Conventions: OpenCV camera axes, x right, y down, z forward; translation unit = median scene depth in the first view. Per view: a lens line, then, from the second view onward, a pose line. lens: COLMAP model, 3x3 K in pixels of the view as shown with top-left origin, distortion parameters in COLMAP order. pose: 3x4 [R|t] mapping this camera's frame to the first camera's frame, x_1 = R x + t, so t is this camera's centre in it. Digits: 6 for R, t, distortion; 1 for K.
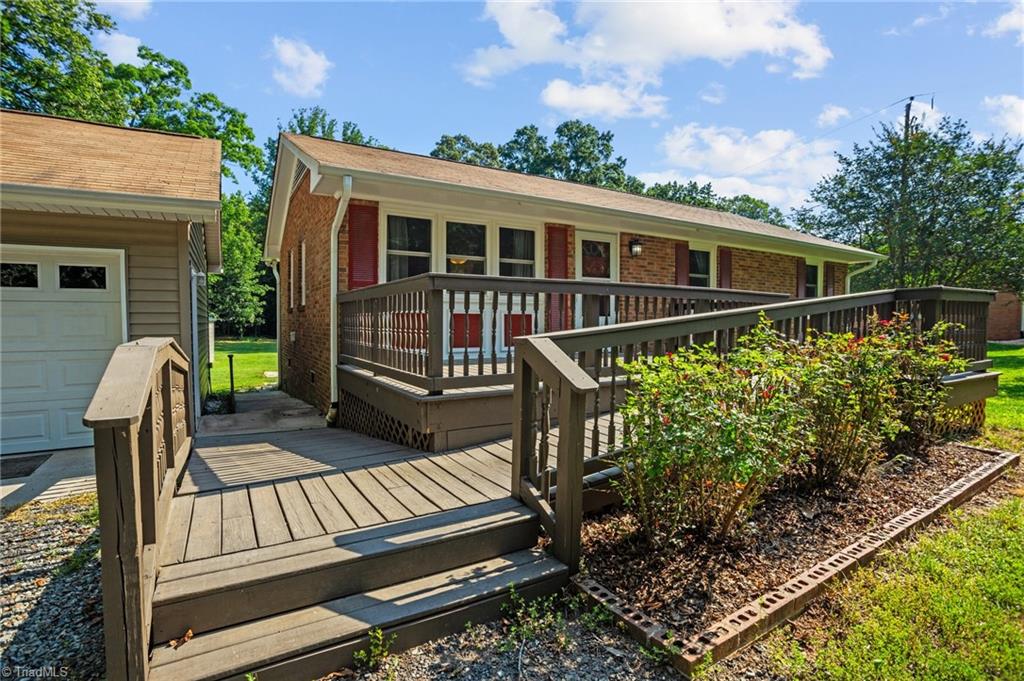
lens RADIAL K [[499.7, 0, 506.6], [0, 499.7, 341.1], [0, 0, 1]] dist [-0.083179, 0.039846]
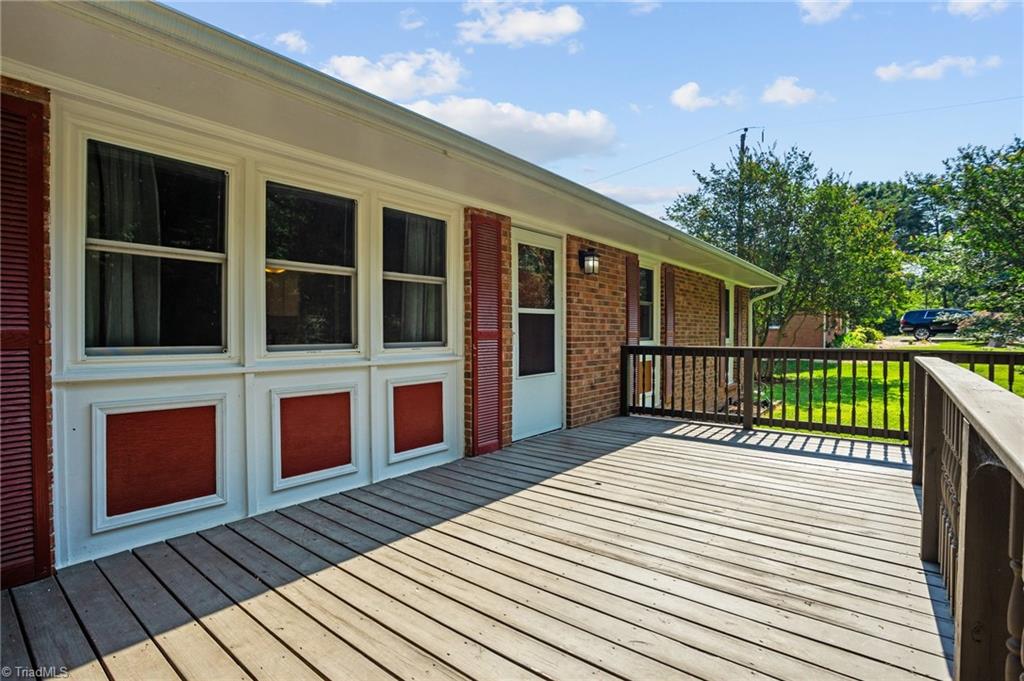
lens RADIAL K [[499.7, 0, 506.6], [0, 499.7, 341.1], [0, 0, 1]] dist [-0.083179, 0.039846]
pose [[0.935243, -0.008993, 0.353892, -0.028617], [0.015241, 0.999773, -0.014871, -0.034877], [-0.353678, 0.019302, 0.935168, 0.198135]]
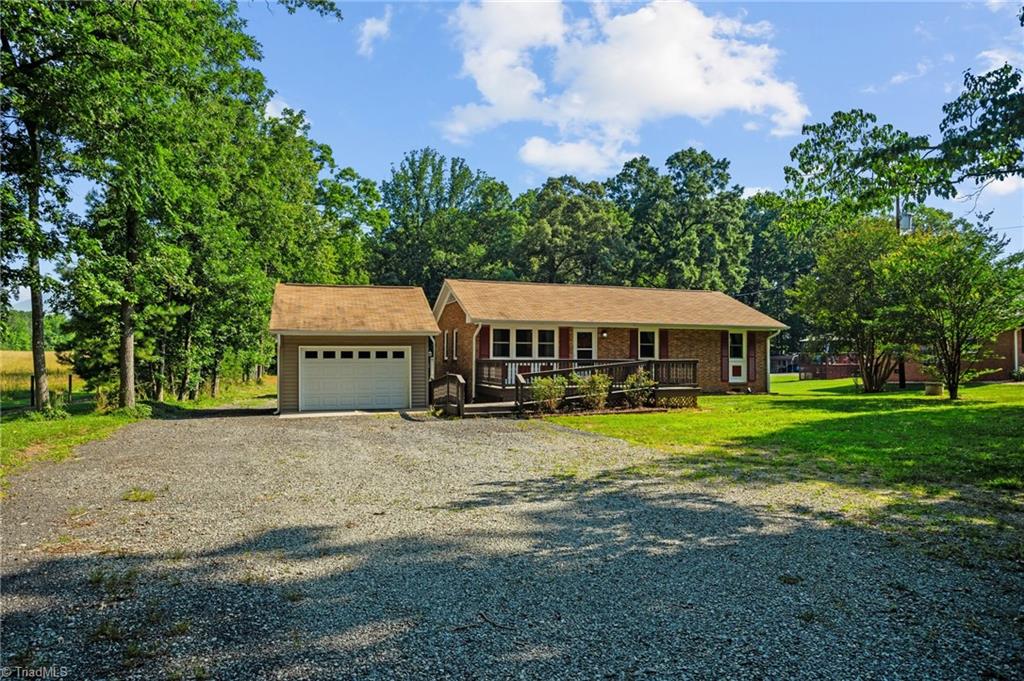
lens RADIAL K [[639.4, 0, 512.0], [0, 639.4, 340.5], [0, 0, 1]] dist [-0.062512, 0.000466]
pose [[0.977968, -0.004989, -0.208693, 0.199258], [-0.008596, 0.997904, -0.064141, 0.009910], [0.208576, 0.064522, 0.975876, -0.807623]]
